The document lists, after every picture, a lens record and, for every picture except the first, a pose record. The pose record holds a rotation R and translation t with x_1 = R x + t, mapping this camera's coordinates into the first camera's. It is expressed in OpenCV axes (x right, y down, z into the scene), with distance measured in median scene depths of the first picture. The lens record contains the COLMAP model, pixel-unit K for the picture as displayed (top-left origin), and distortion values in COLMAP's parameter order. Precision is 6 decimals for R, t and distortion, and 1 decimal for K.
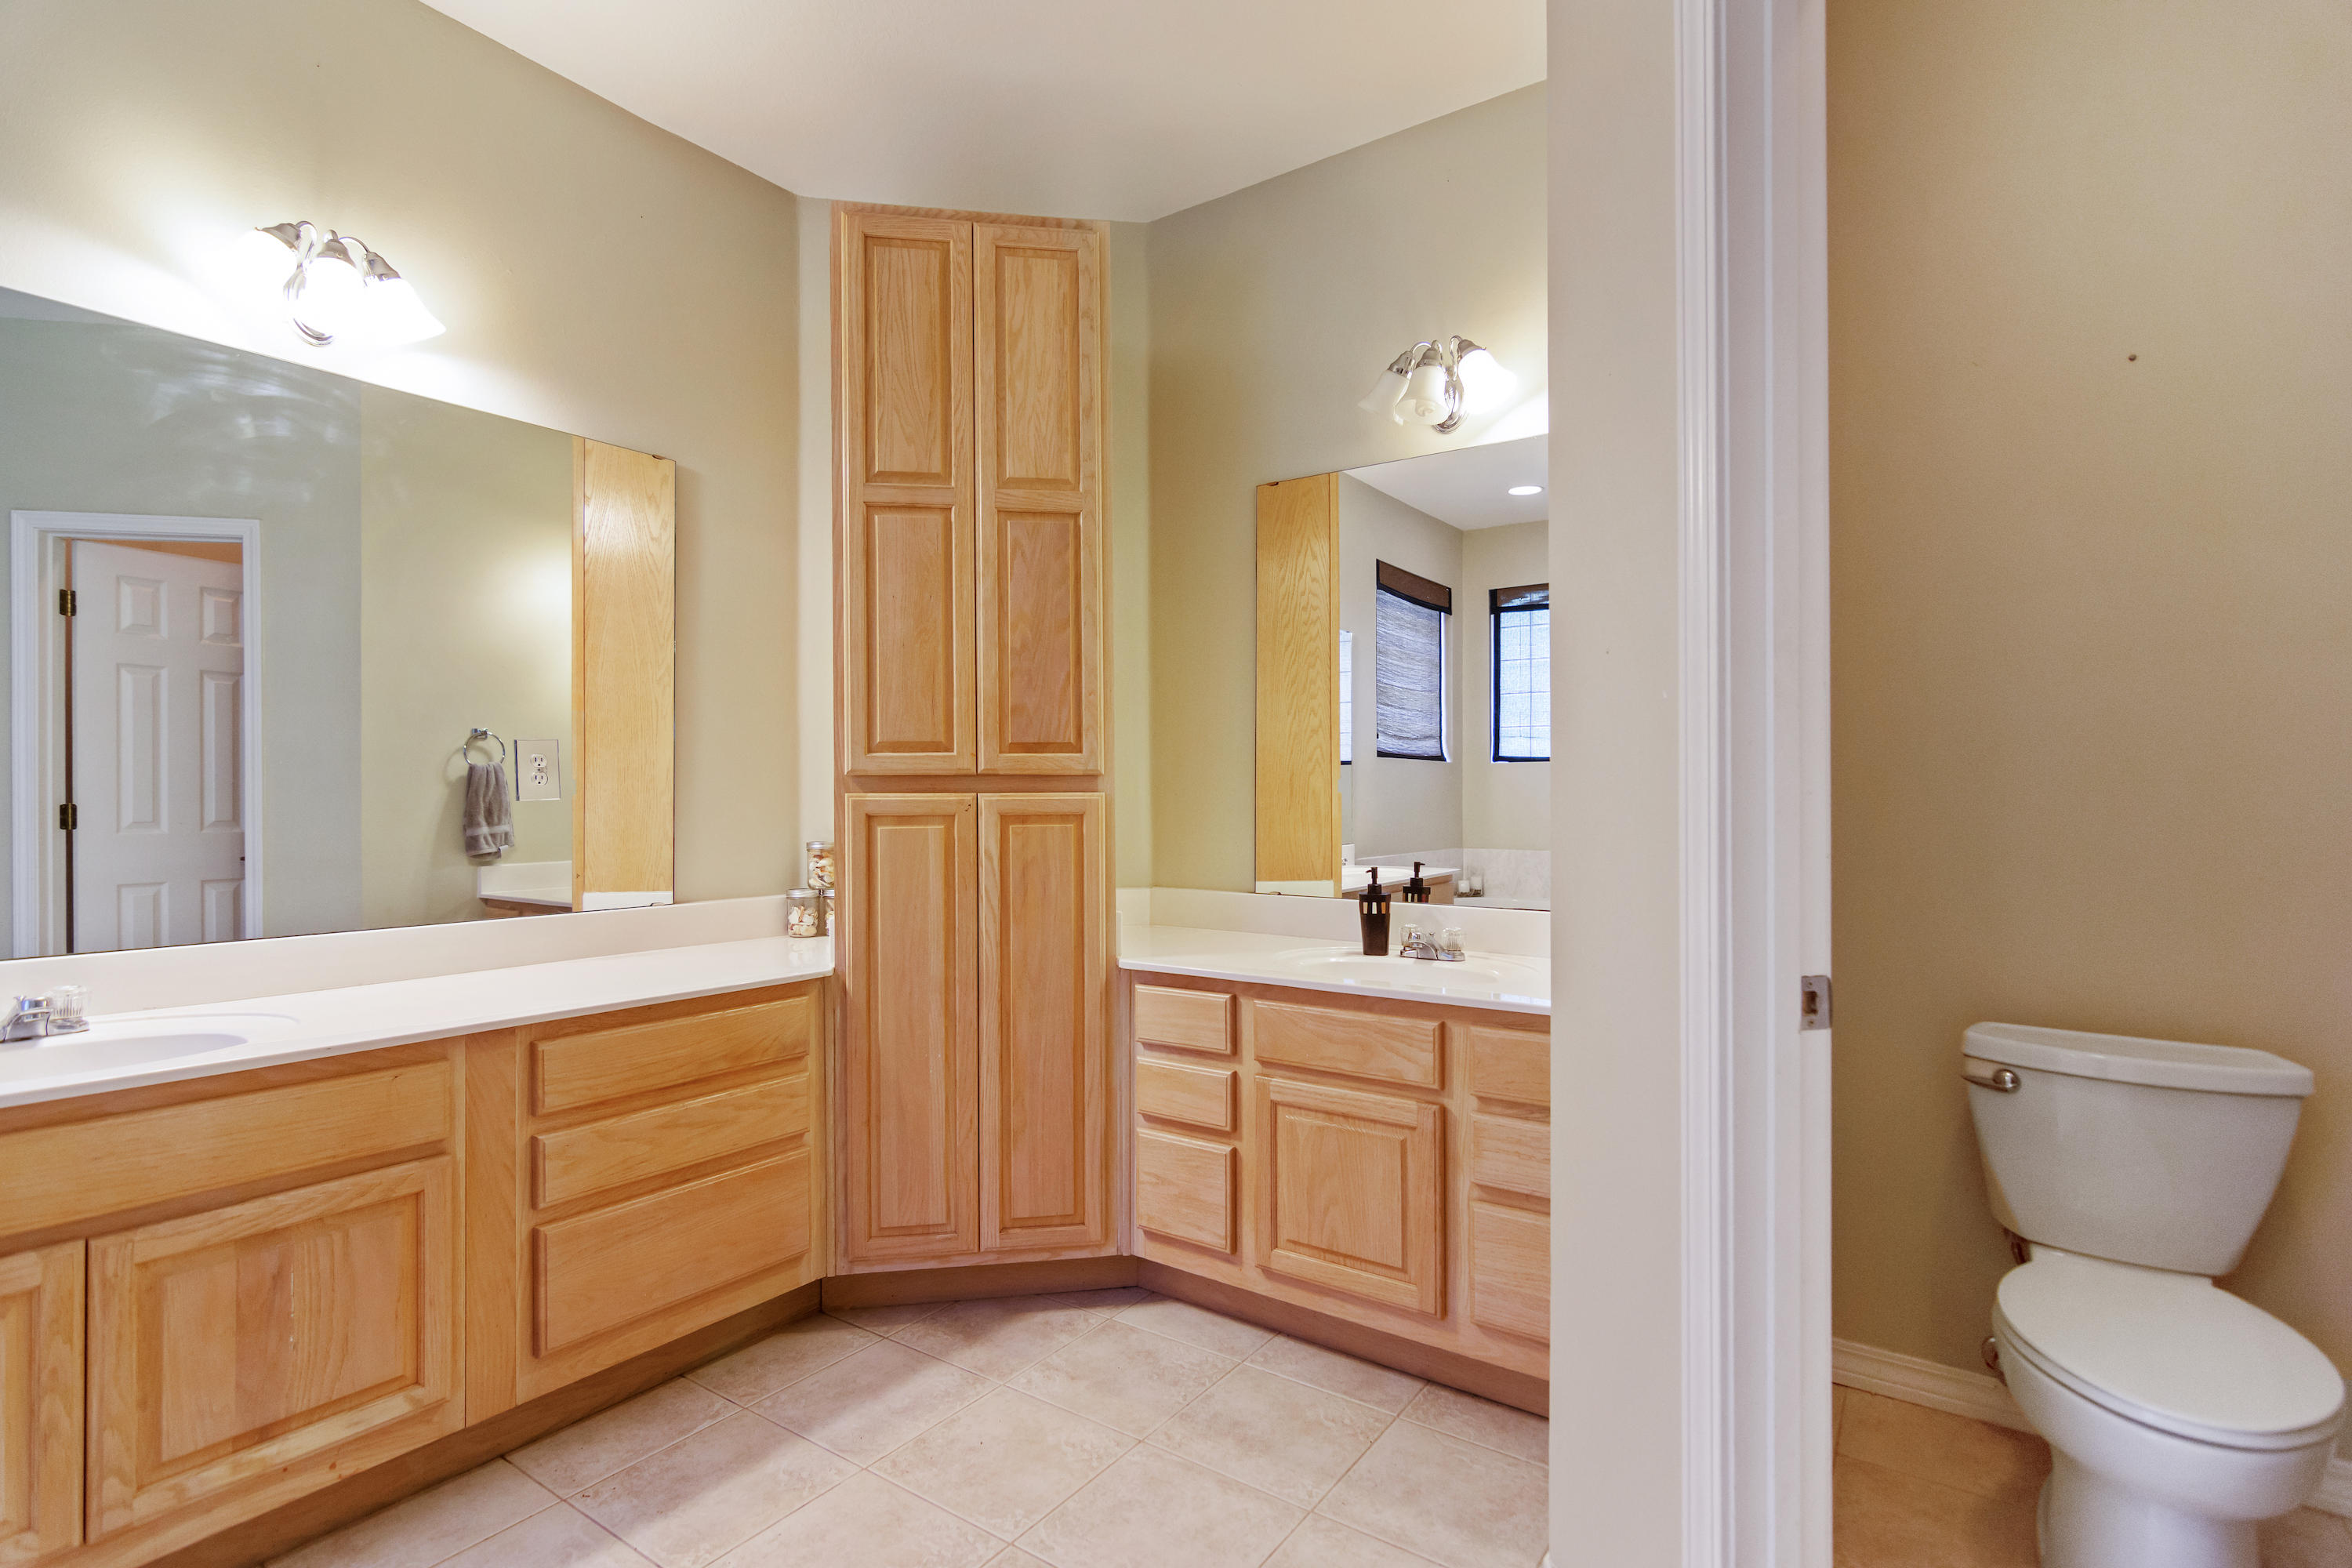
lens RADIAL K [[1118.4, 0, 1177.8], [0, 1118.4, 794.6], [0, 0, 1]] dist [-0.001385, 0.000309]
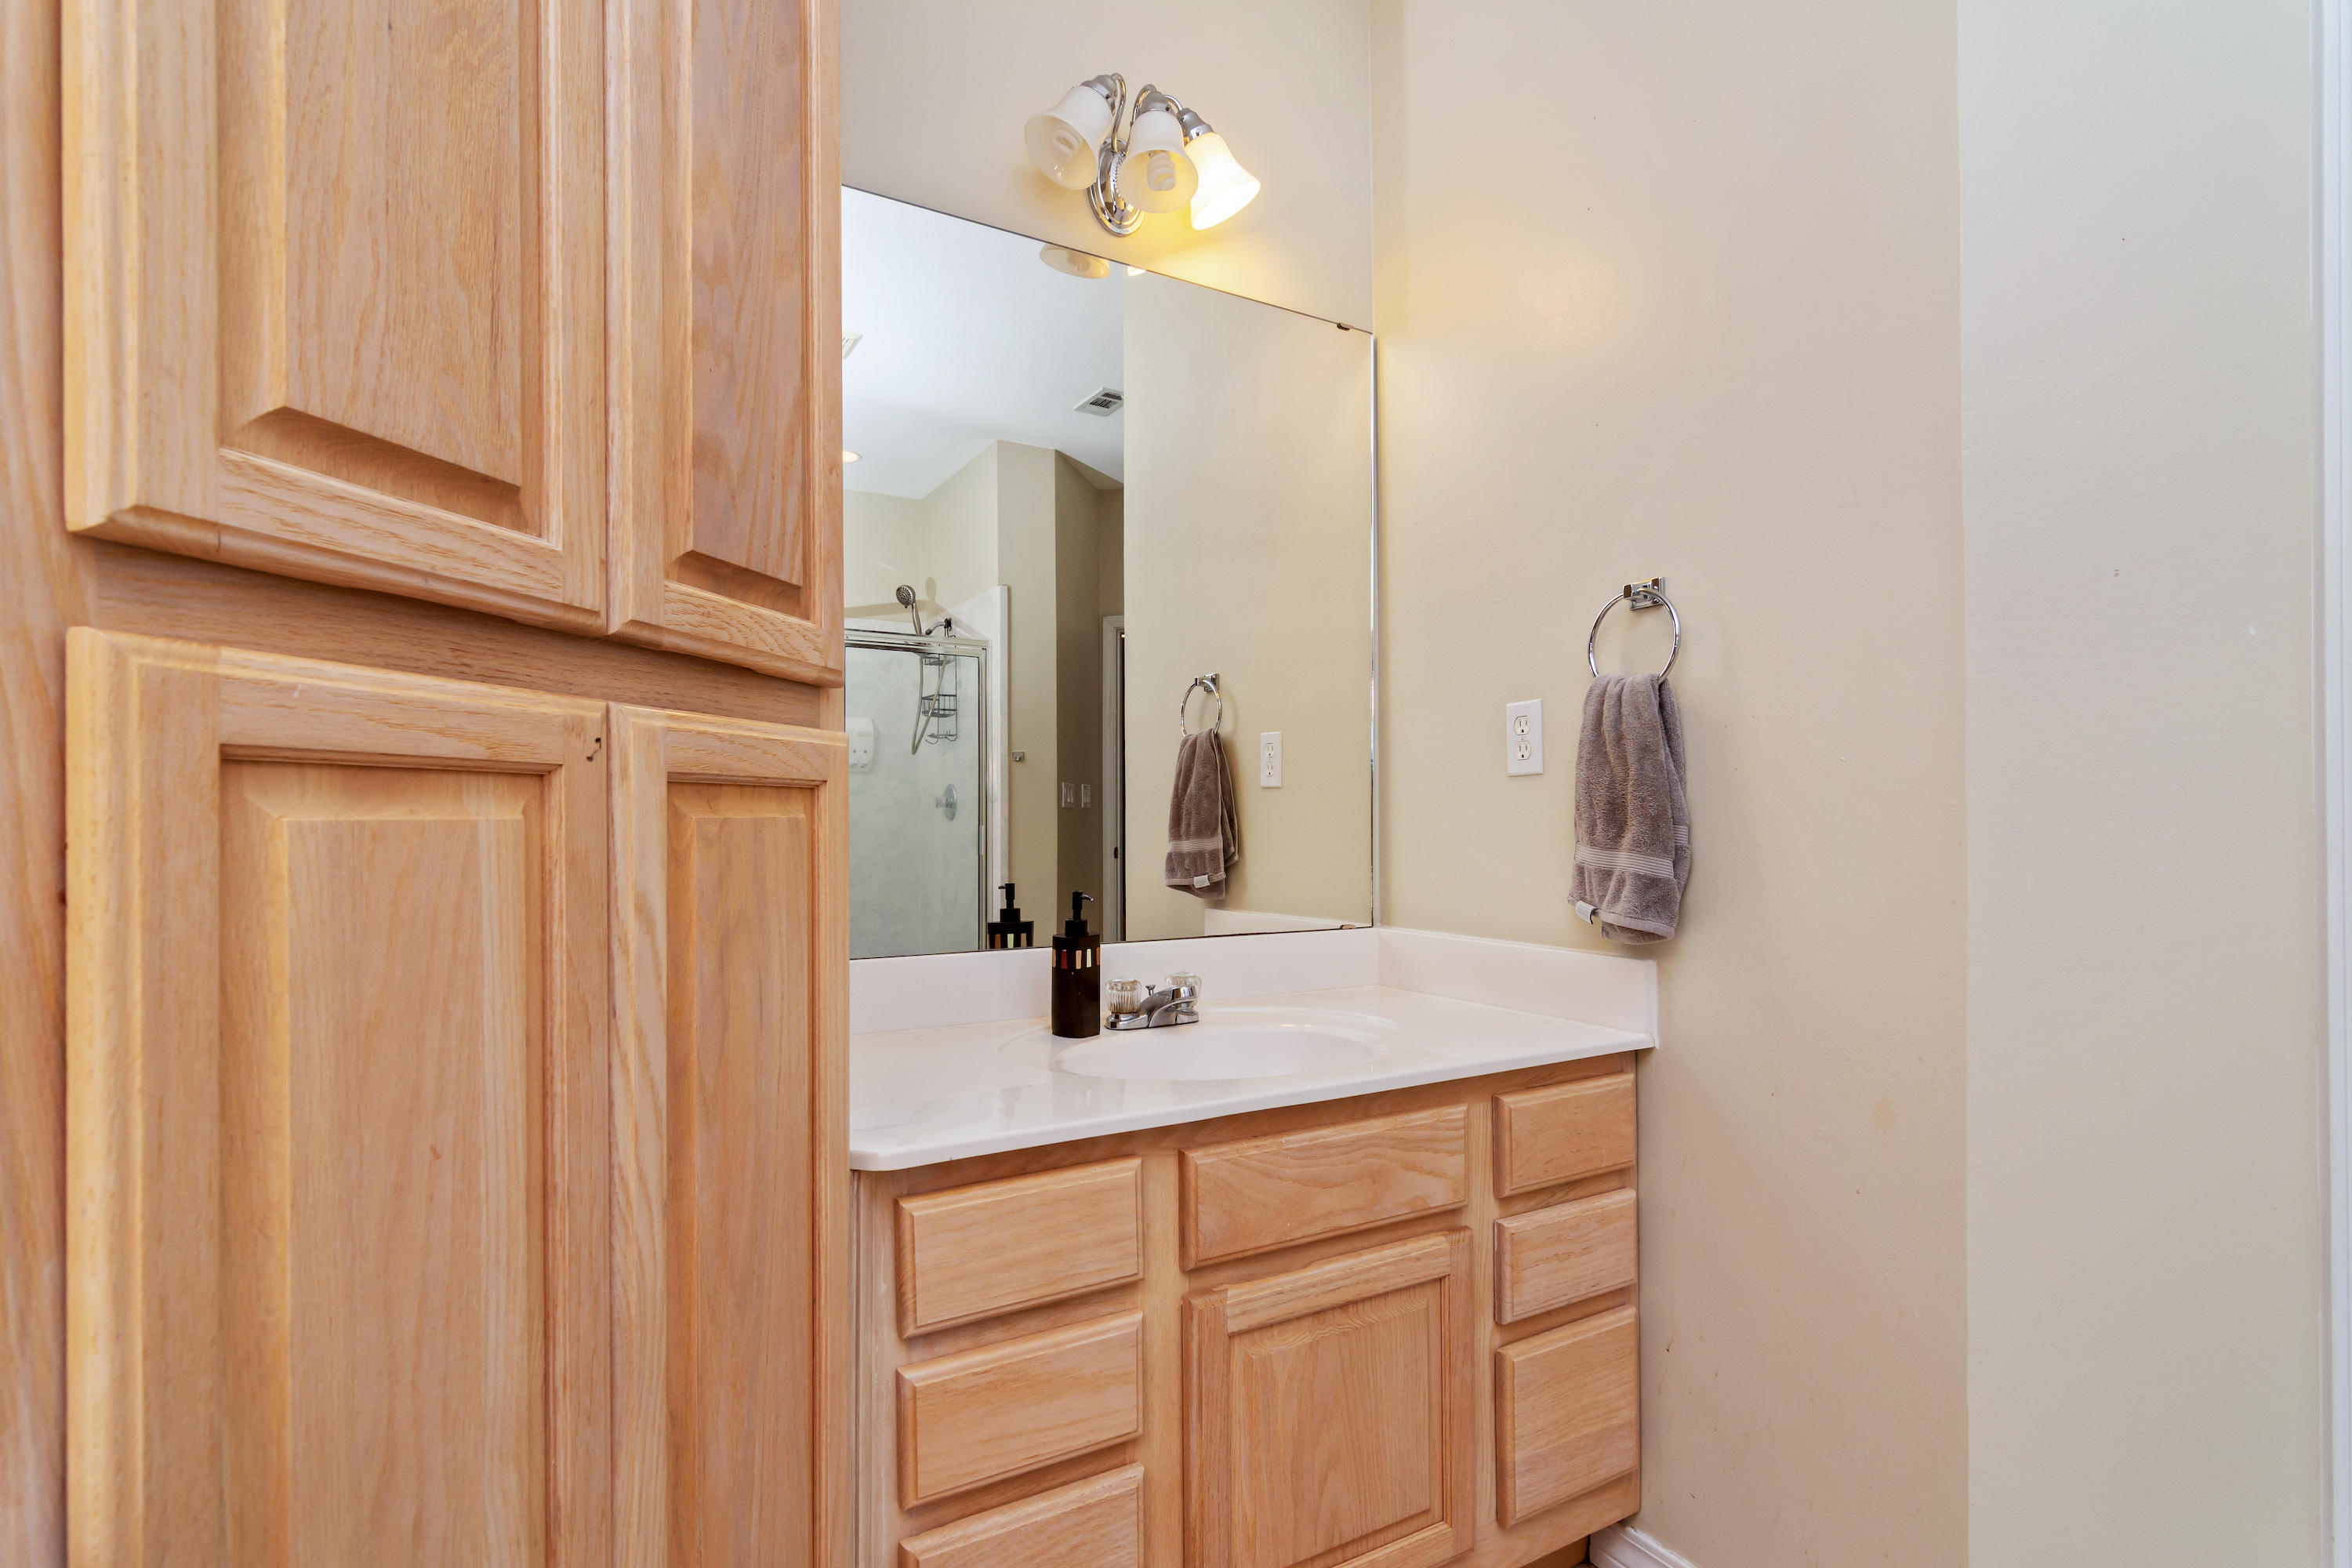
lens RADIAL K [[1160.1, 0, 1179.8], [0, 1160.1, 818.9], [0, 0, 1]] dist [-0.013370, -0.000116]
pose [[0.401599, 0.004961, 0.915802, -0.397438], [0.003734, 0.999968, -0.007055, 0.033252], [-0.915808, 0.006253, 0.401568, 0.753128]]
